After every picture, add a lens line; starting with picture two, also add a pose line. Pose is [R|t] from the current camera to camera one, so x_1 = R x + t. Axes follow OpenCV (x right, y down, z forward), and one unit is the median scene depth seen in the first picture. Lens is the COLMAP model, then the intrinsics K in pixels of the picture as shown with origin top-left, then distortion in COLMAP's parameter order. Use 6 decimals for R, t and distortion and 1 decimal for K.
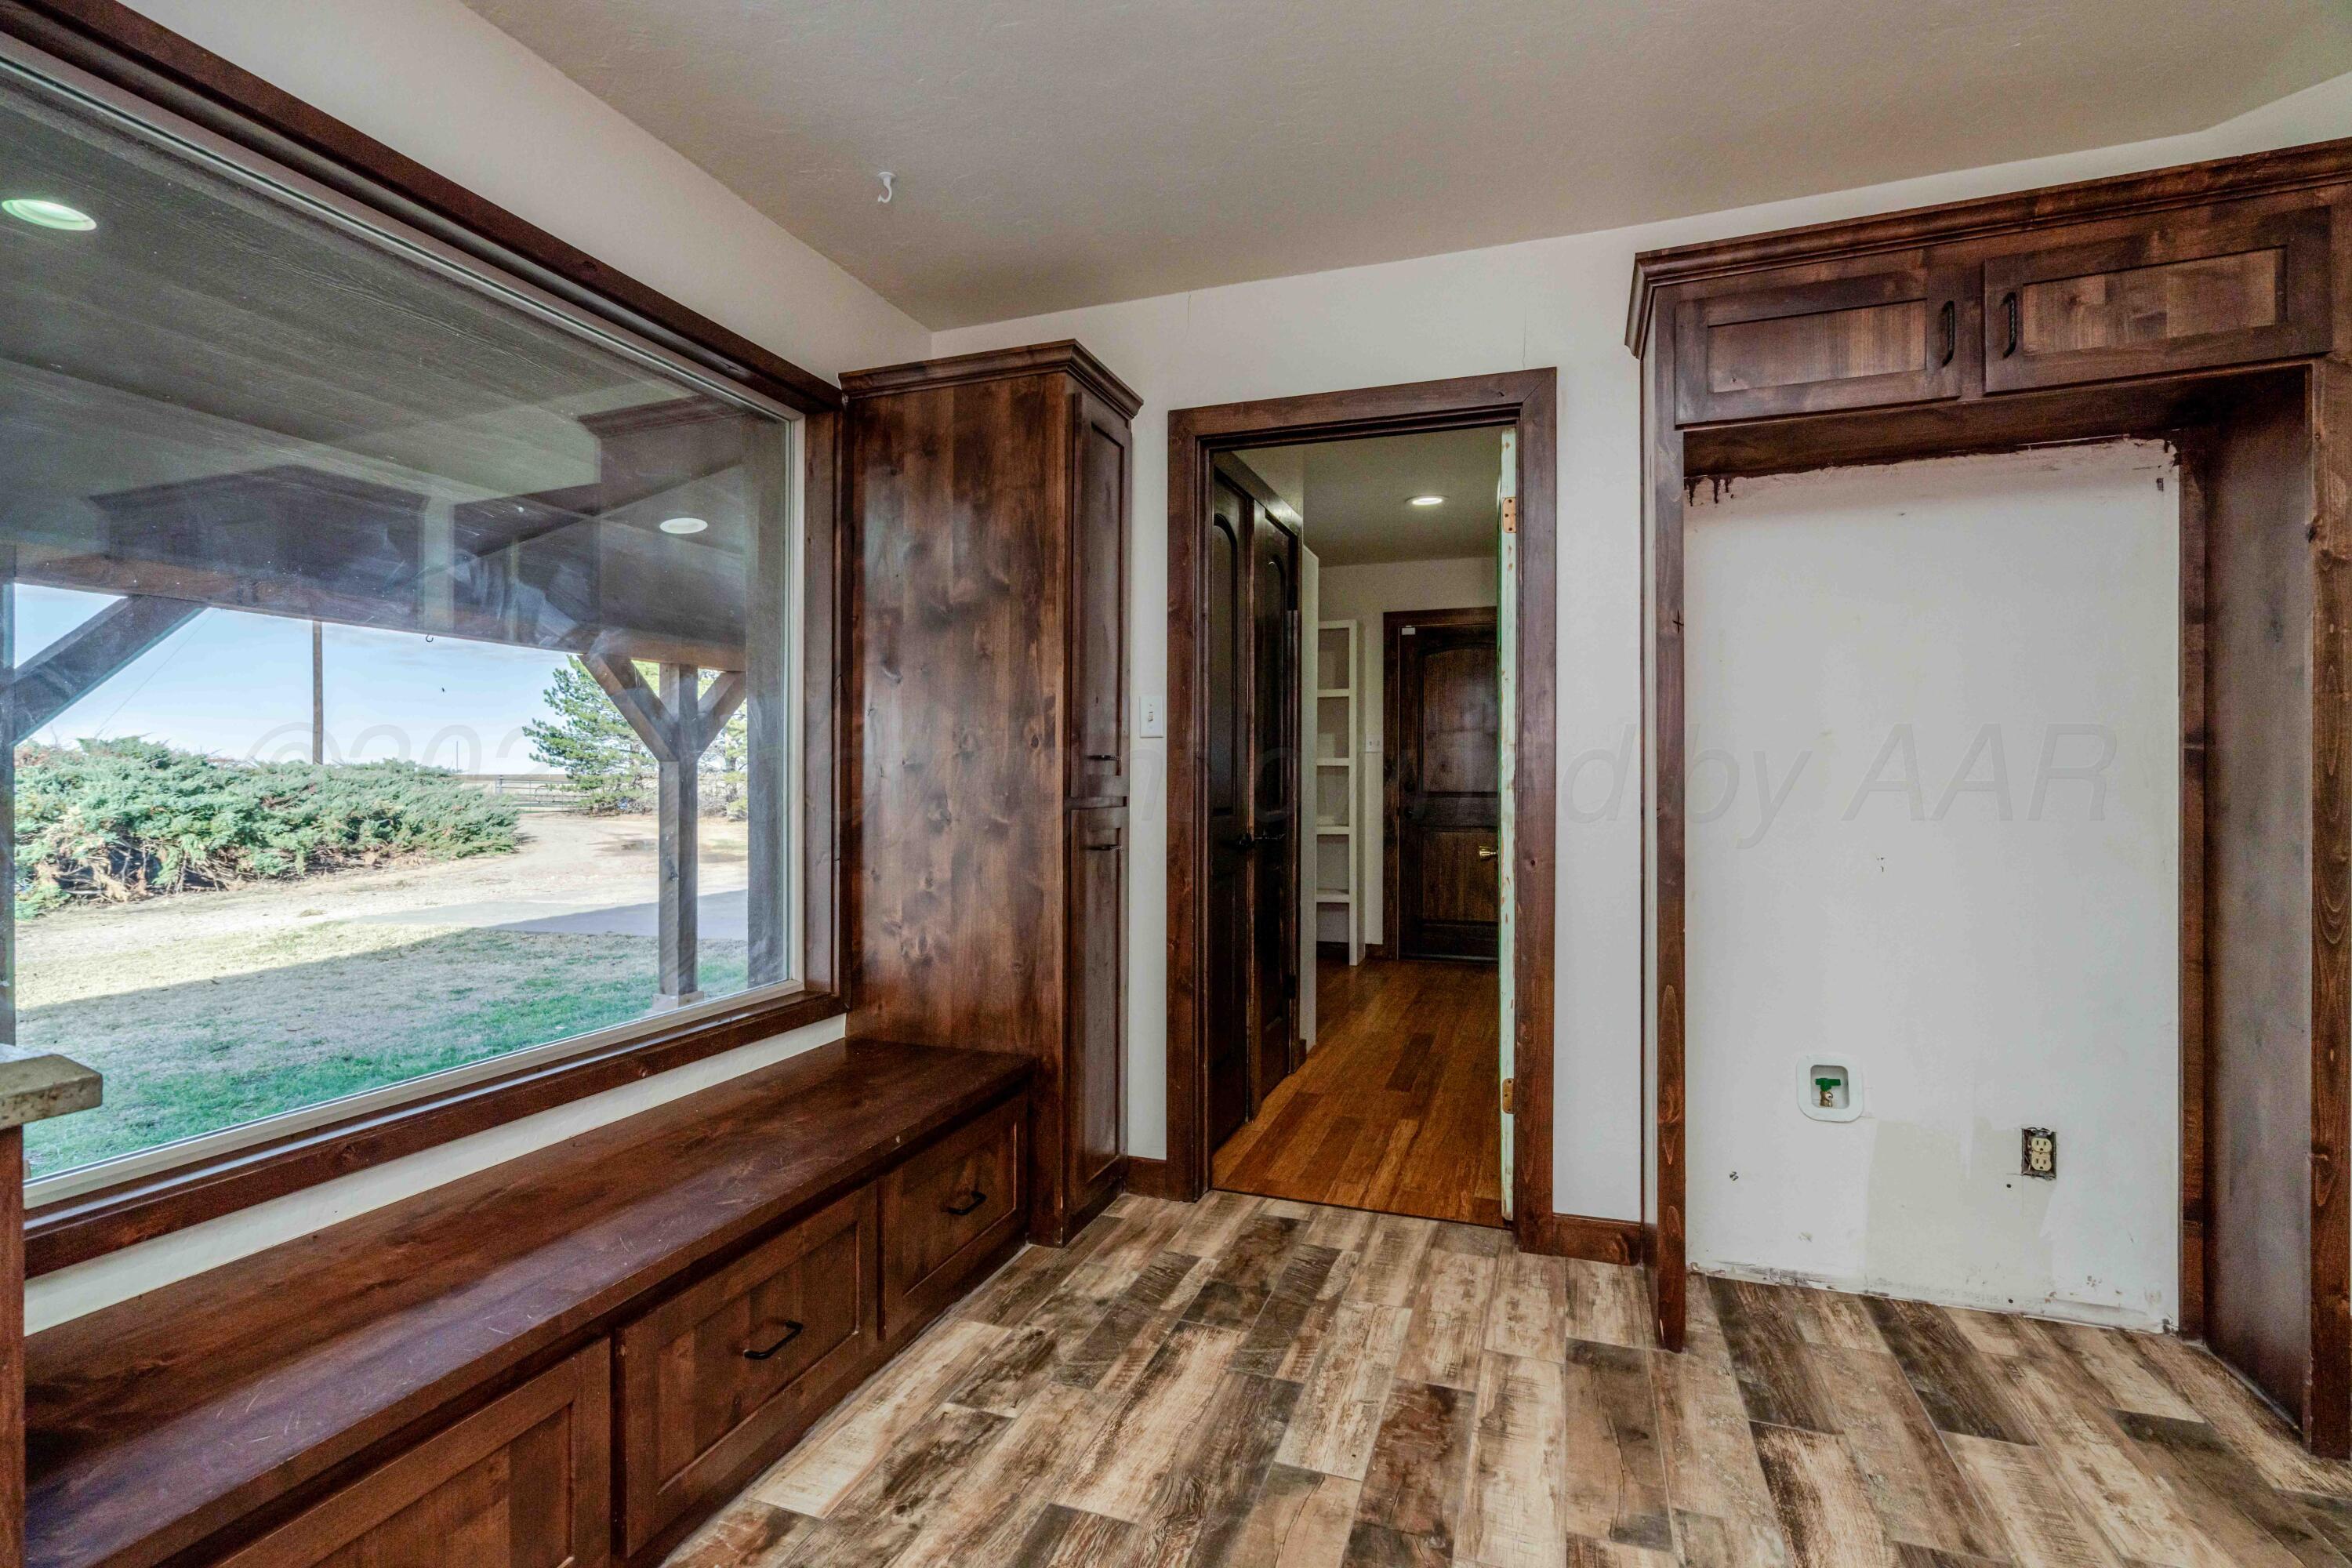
lens RADIAL K [[1091.6, 0, 1167.9], [0, 1091.6, 790.4], [0, 0, 1]] dist [-0.000914, 0.000299]
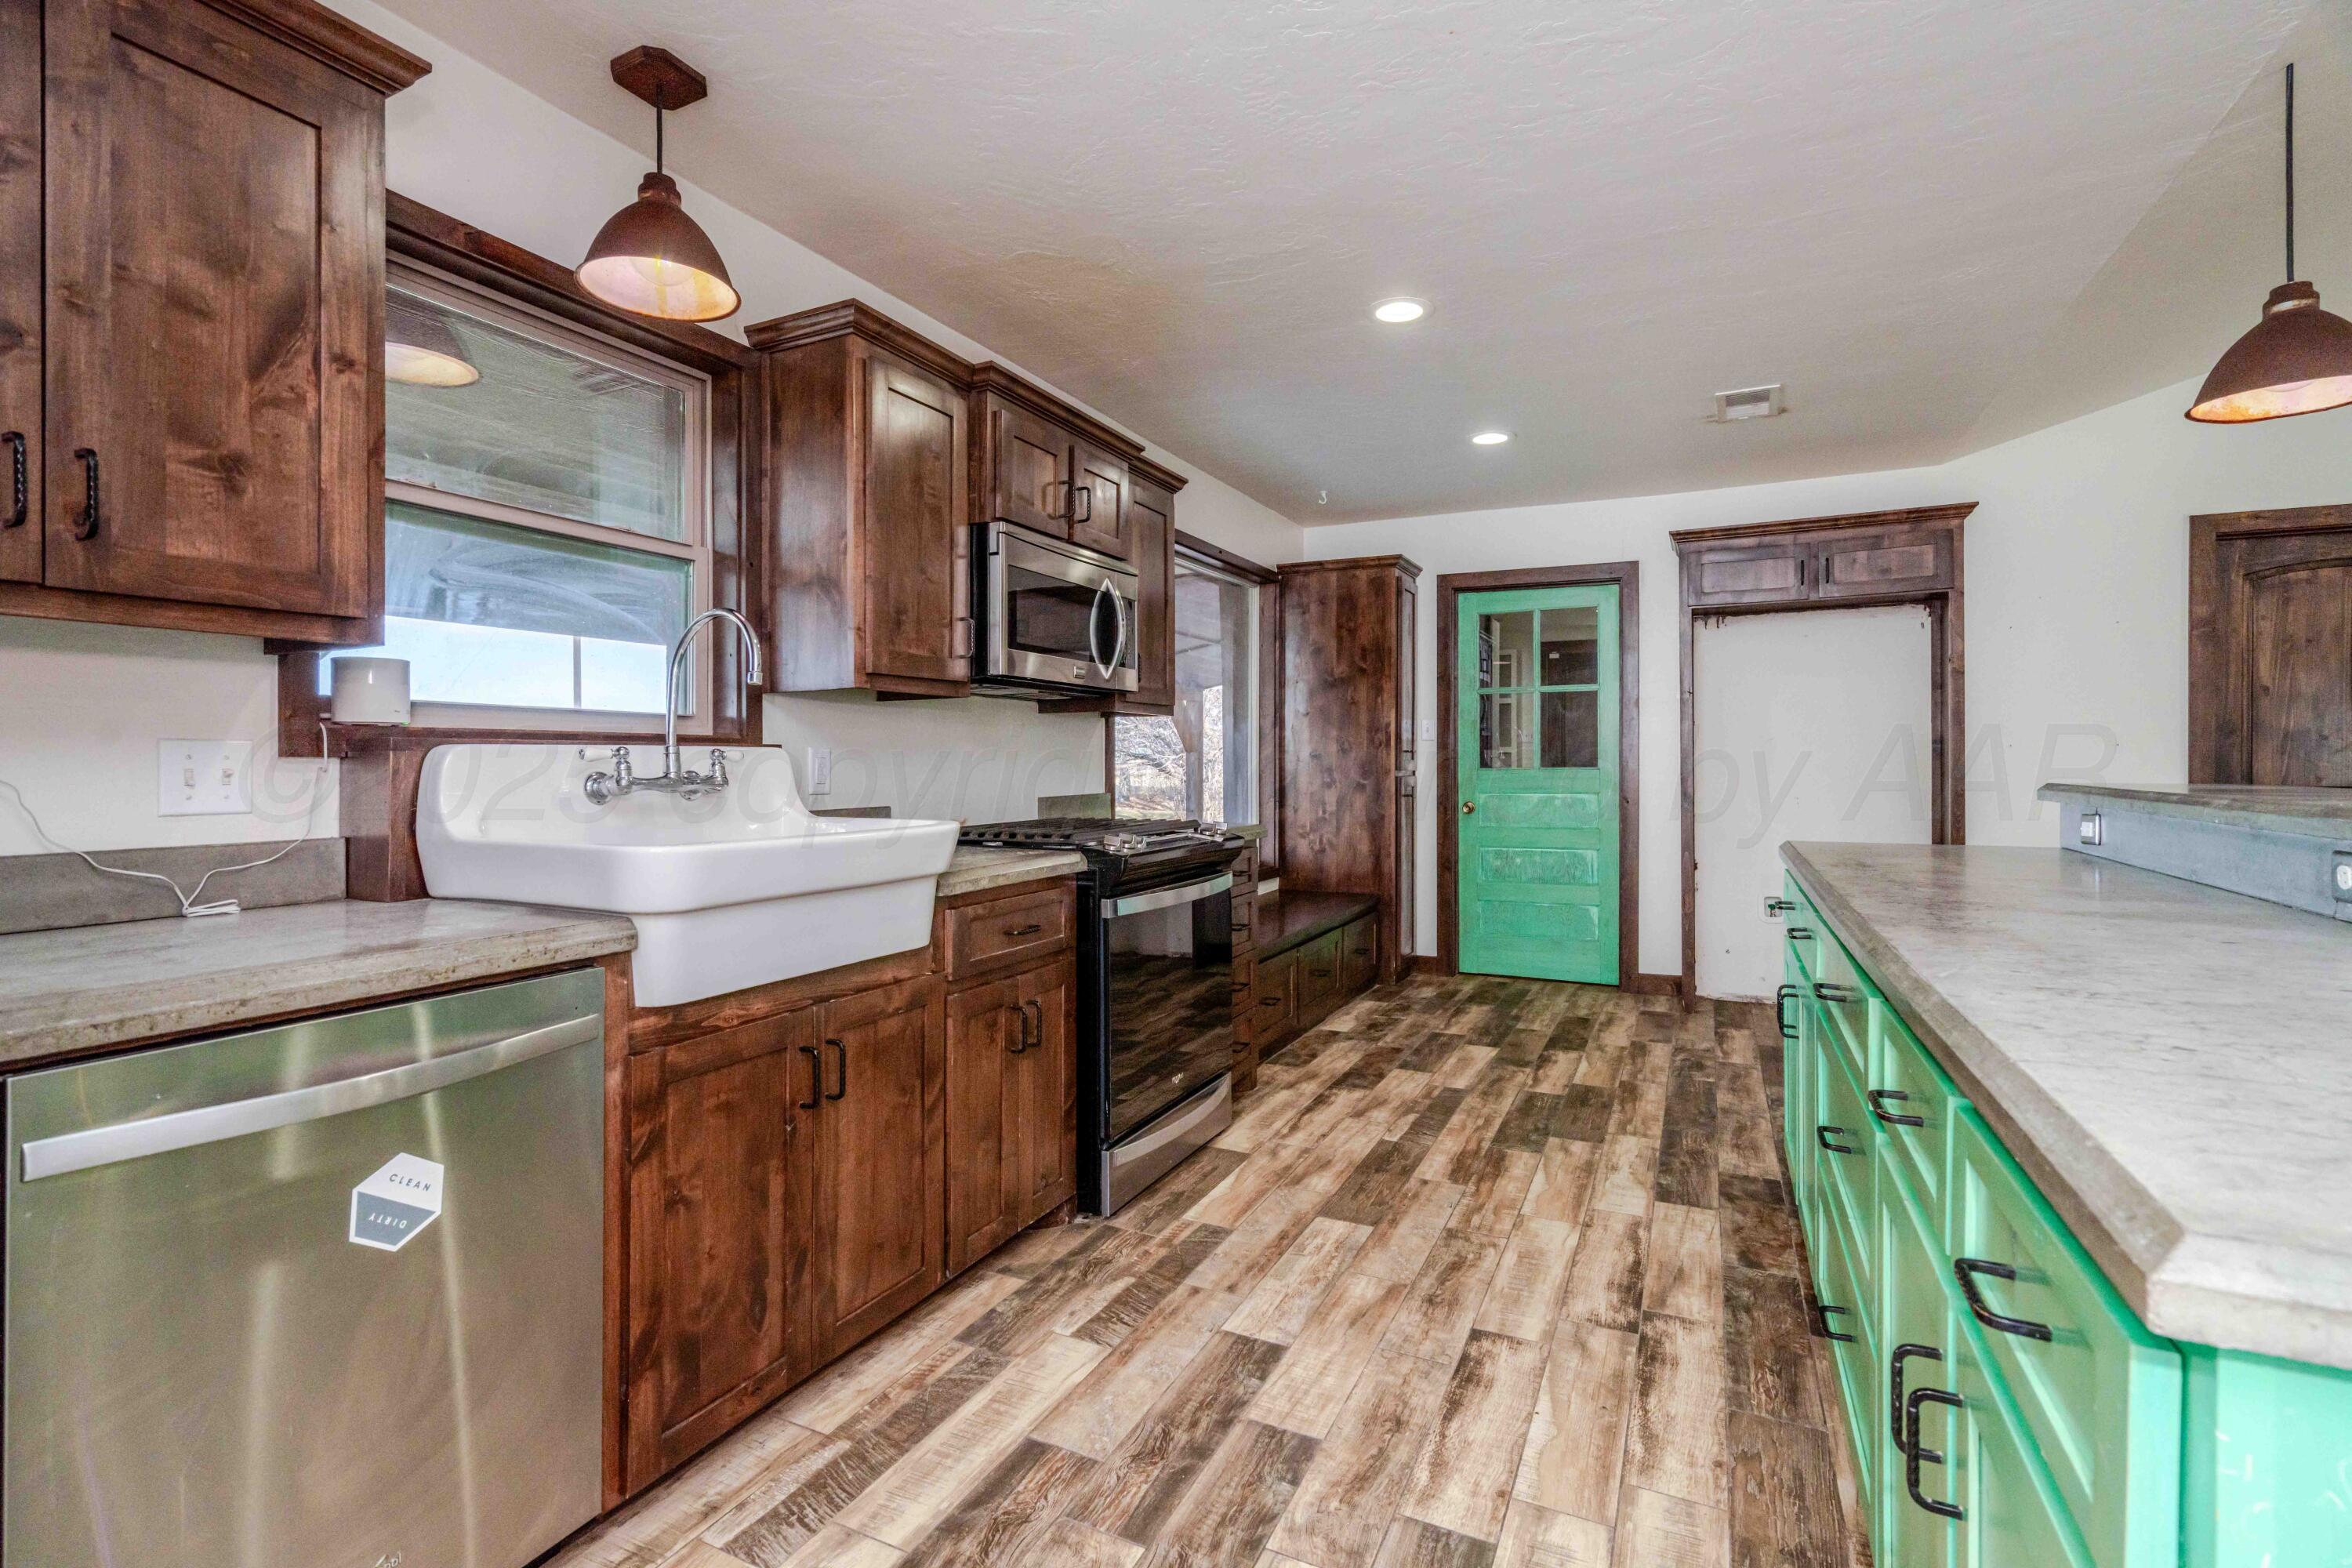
lens RADIAL K [[1091.6, 0, 1175.9], [0, 1091.6, 769.4], [0, 0, 1]] dist [-0.000914, 0.000299]
pose [[0.994326, -0.002554, -0.106341, -0.280852], [0.002142, 0.999990, -0.003994, 0.011281], [0.106350, 0.003743, 0.994322, -1.088071]]
